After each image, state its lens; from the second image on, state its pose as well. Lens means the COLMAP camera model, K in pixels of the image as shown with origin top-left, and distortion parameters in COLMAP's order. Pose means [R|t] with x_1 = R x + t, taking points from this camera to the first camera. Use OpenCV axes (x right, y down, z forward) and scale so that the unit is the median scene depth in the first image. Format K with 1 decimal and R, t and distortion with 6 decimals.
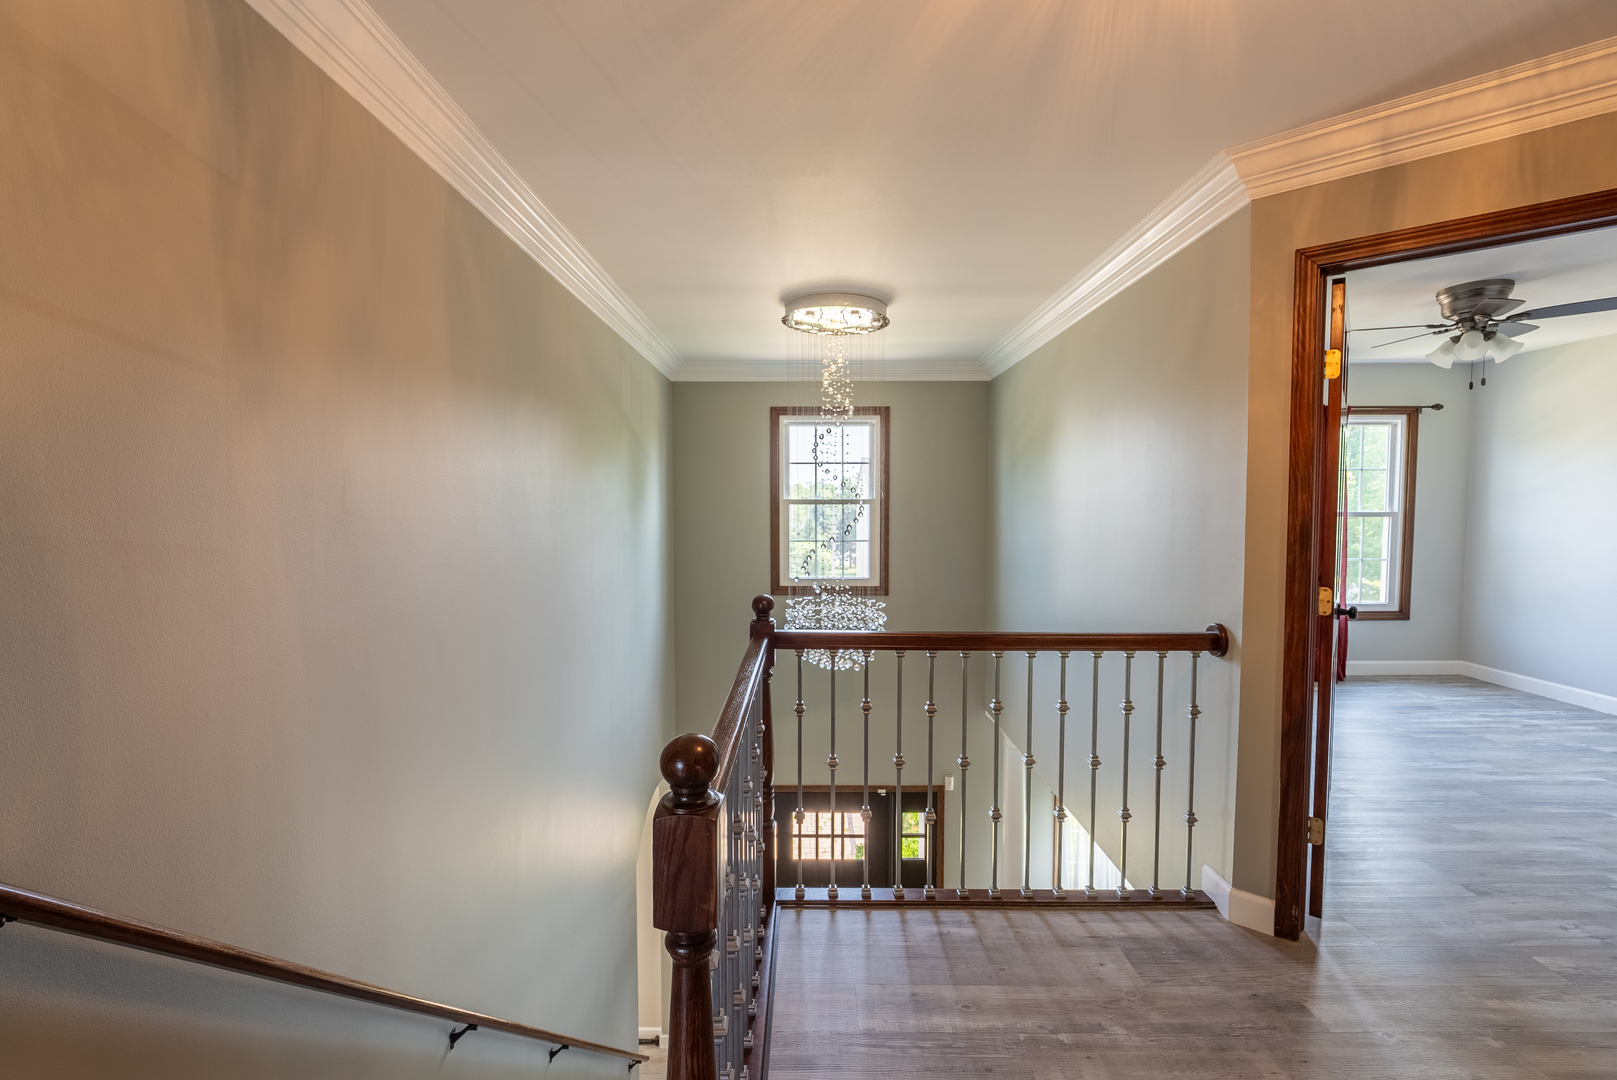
lens RADIAL K [[716.9, 0, 806.2], [0, 716.9, 537.5], [0, 0, 1]] dist [-0.011661, 0.002208]
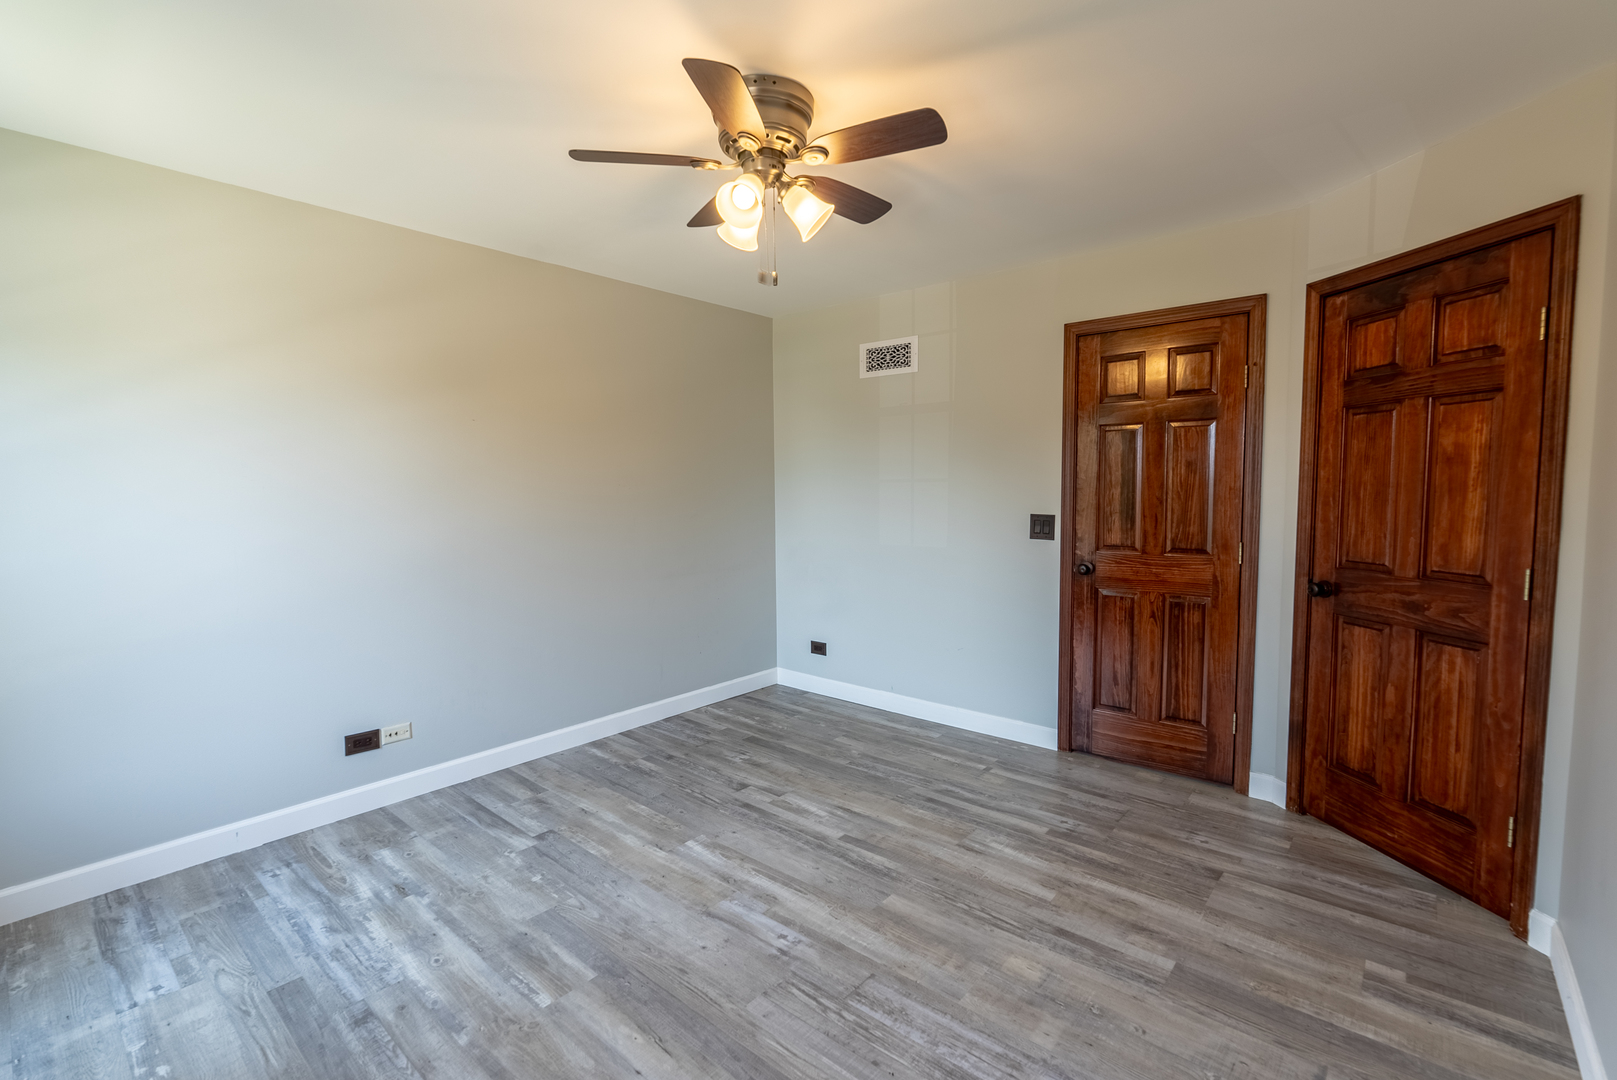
lens RADIAL K [[716.9, 0, 809.1], [0, 716.9, 538.2], [0, 0, 1]] dist [-0.011661, 0.002208]
pose [[-0.760573, -0.039990, 0.648020, 0.601035], [0.042140, 0.992956, 0.110735, -0.076880], [-0.647884, 0.111529, -0.753530, 1.646732]]
